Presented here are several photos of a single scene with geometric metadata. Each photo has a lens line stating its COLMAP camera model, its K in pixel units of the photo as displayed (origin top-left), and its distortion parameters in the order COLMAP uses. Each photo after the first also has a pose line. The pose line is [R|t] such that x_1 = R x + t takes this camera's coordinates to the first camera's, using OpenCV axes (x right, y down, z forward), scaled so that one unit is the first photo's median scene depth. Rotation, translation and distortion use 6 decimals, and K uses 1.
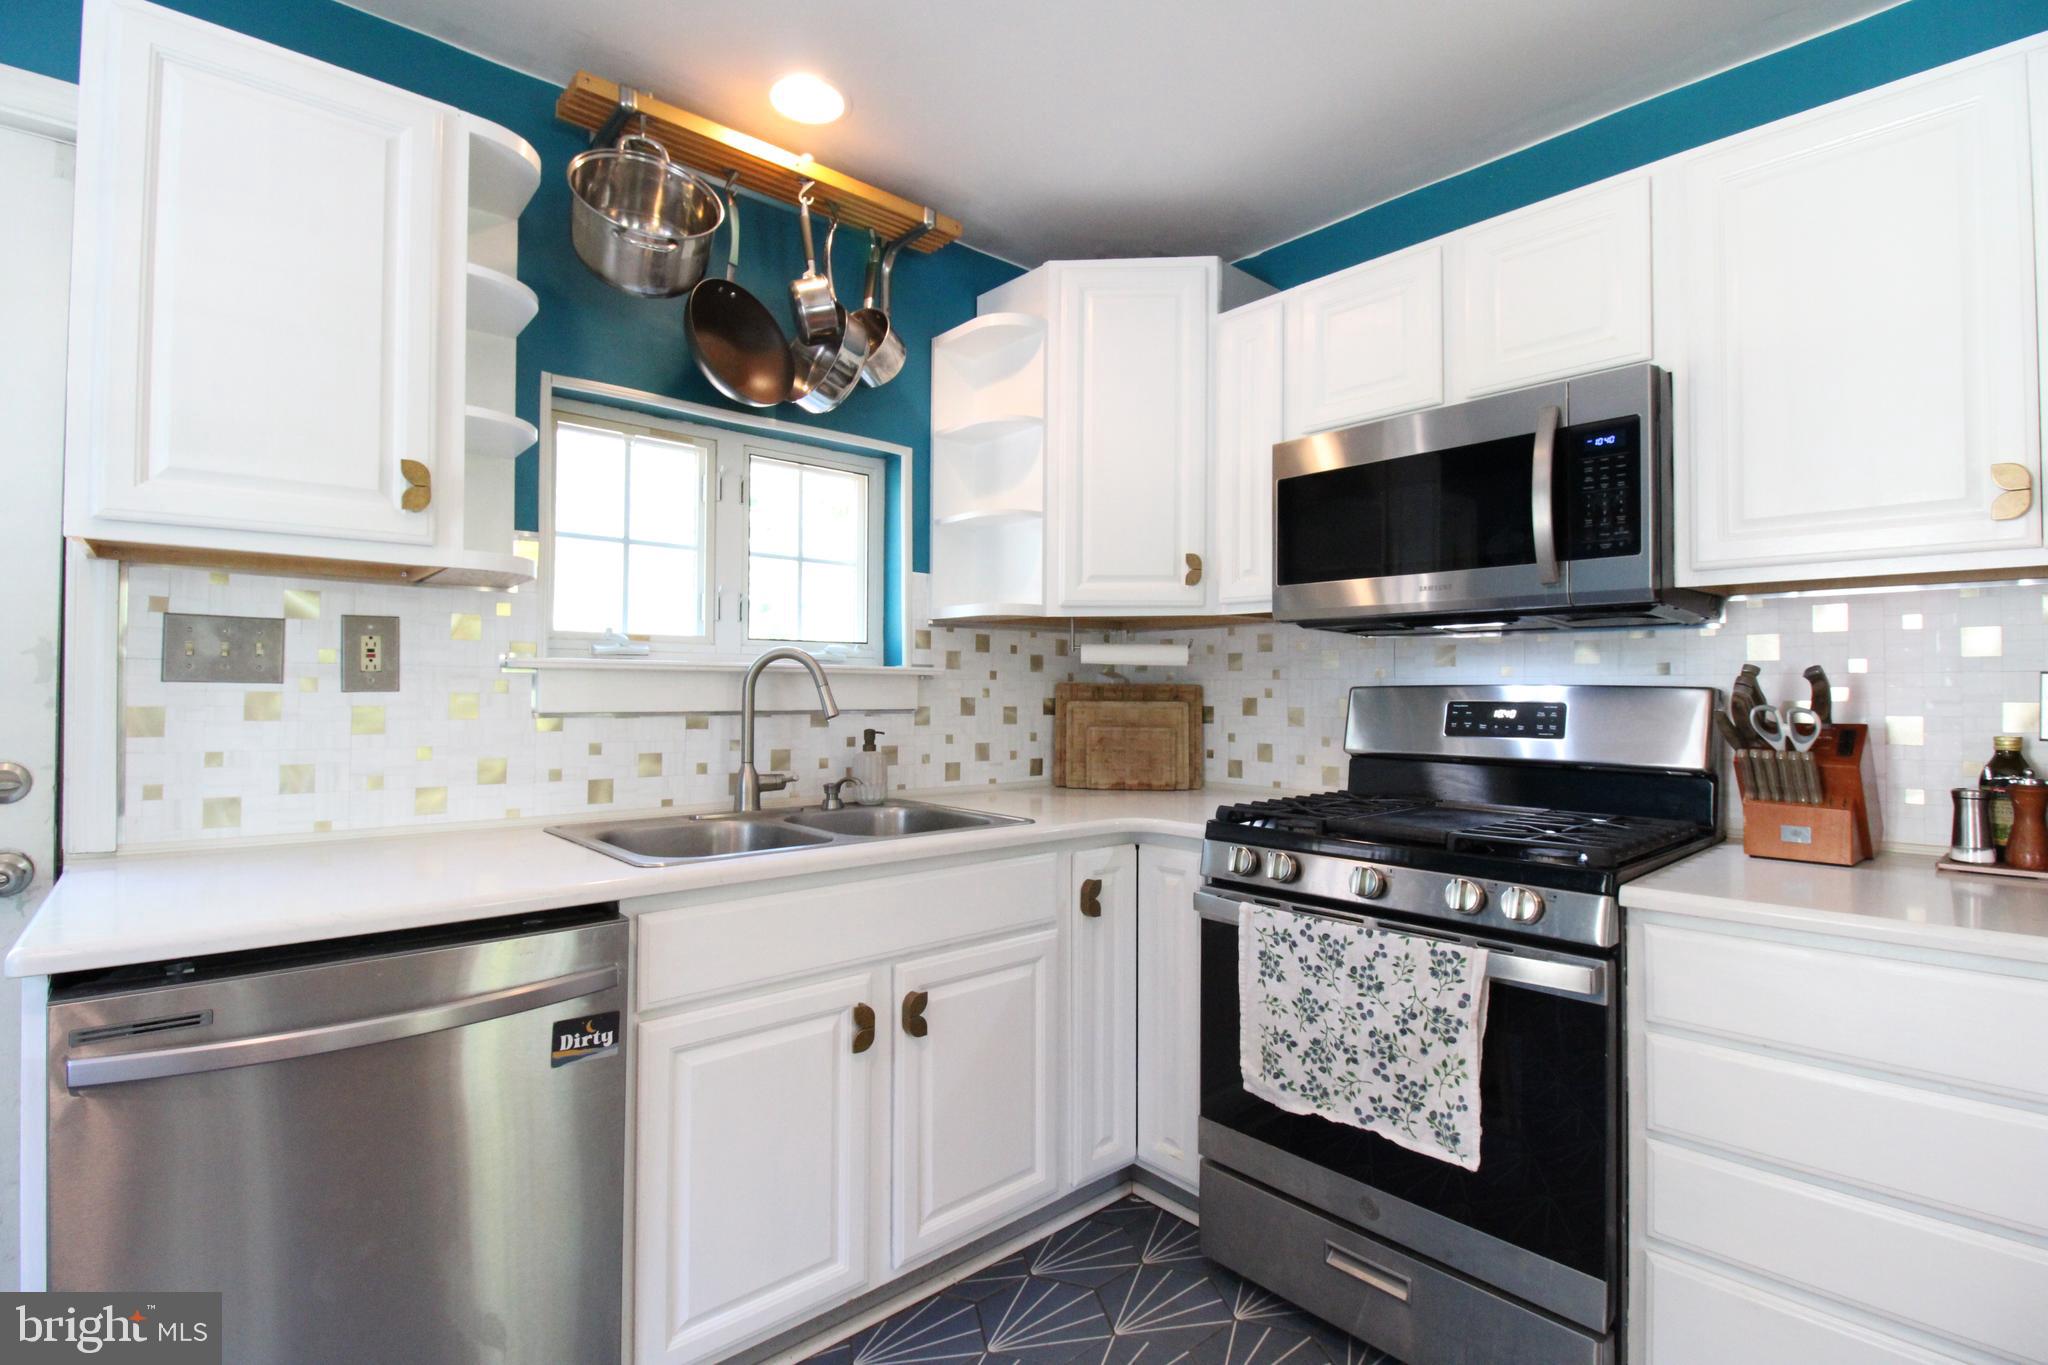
lens RADIAL K [[944.8, 0, 1033.3], [0, 944.8, 669.4], [0, 0, 1]] dist [0.004591, -0.015210]
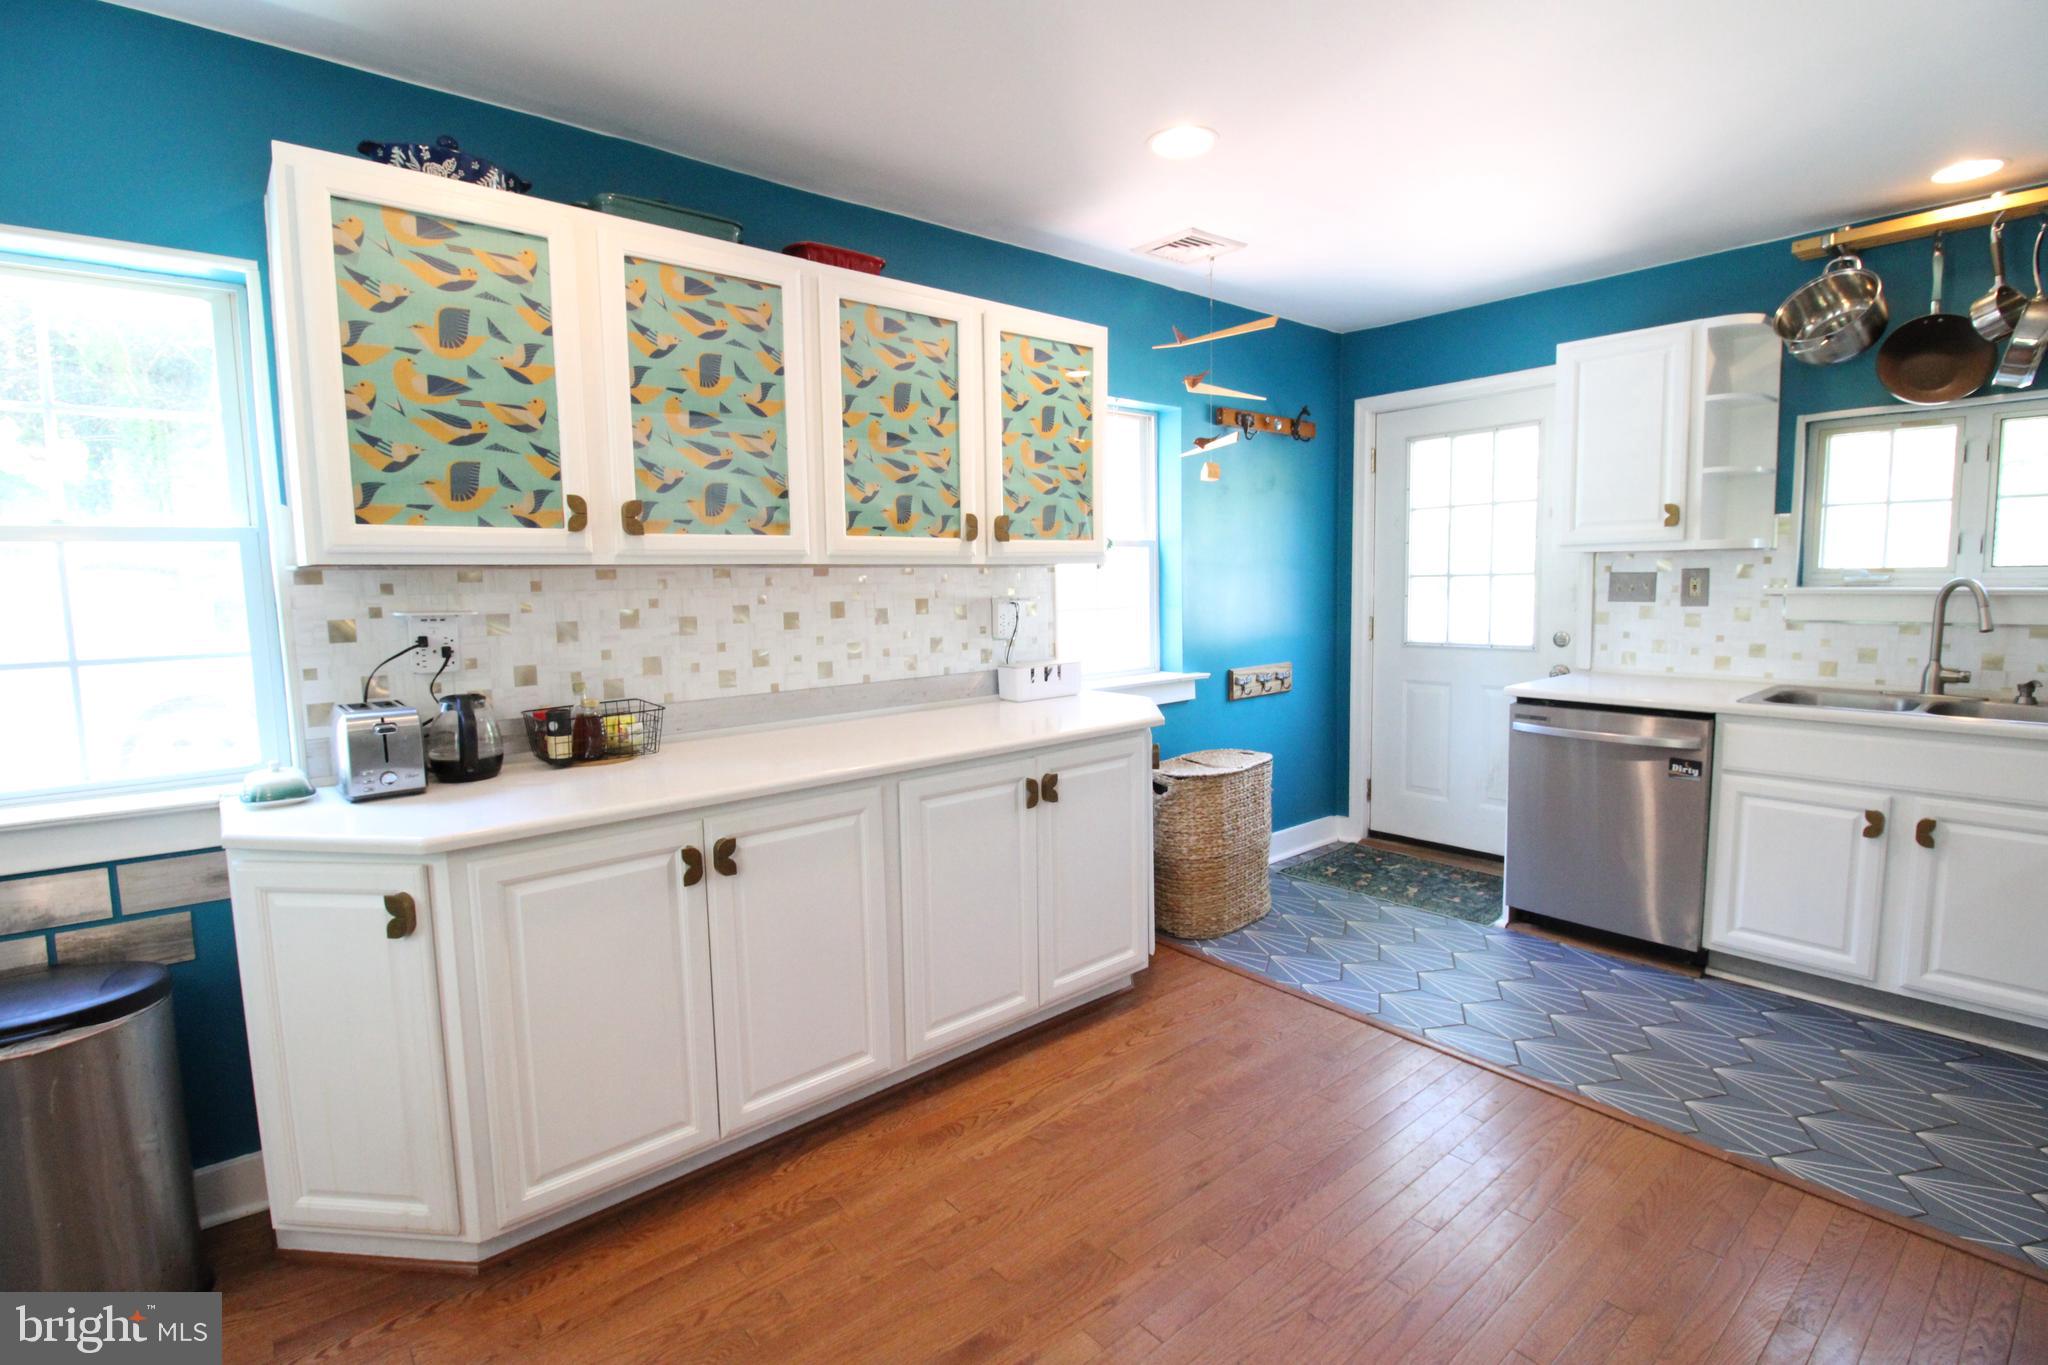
lens RADIAL K [[949.1, 0, 1035.8], [0, 949.1, 672.7], [0, 0, 1]] dist [0.002243, -0.014201]
pose [[-0.025791, 0.100584, -0.994594, 1.384419], [0.044514, 0.994054, 0.099375, -0.100588], [0.998676, -0.041711, -0.030115, -0.360215]]
